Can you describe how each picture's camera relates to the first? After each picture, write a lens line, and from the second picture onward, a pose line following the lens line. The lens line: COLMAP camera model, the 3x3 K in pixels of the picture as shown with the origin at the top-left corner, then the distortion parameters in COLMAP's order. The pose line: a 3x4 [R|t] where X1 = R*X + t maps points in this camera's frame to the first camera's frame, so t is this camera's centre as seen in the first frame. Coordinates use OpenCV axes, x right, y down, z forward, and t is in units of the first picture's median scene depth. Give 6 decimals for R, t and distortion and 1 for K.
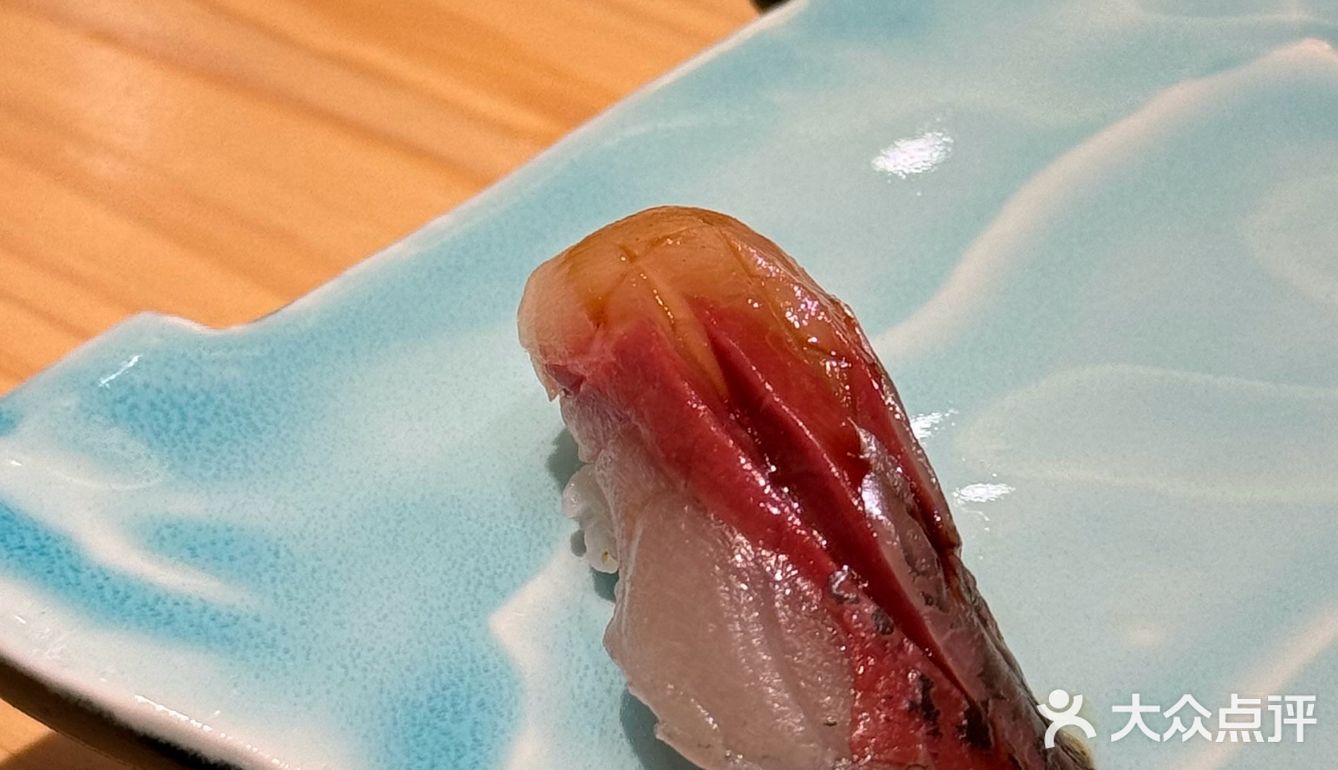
lens RADIAL K [[4445.7, 0, 669.0], [0, 4445.7, 385.0], [0, 0, 1]] dist [0.056955, 5.660051]
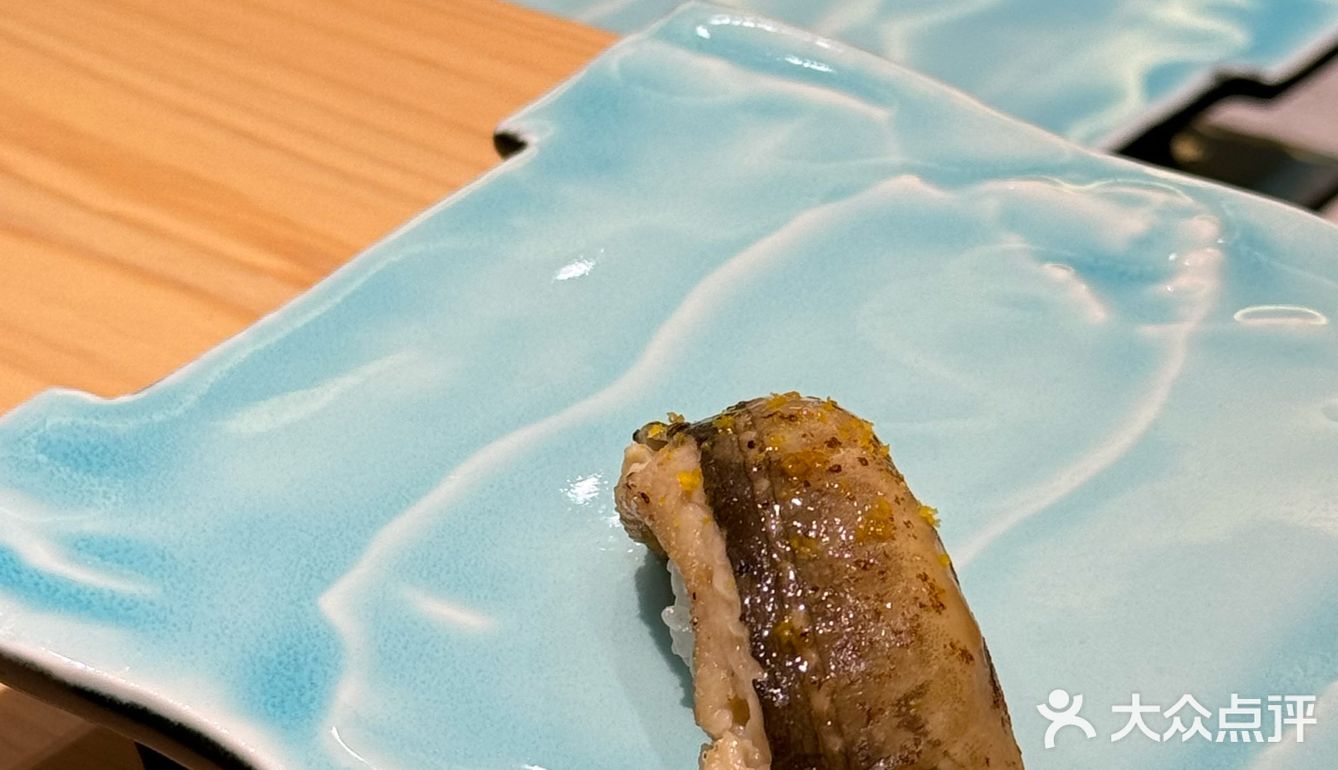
lens RADIAL K [[4445.7, 0, 669.0], [0, 4445.7, 385.0], [0, 0, 1]] dist [0.056955, 5.660051]
pose [[0.998016, -0.015860, 0.060928, -0.014386], [0.017102, 0.999655, -0.019915, 0.014468], [-0.060591, 0.020918, 0.997943, -0.406966]]
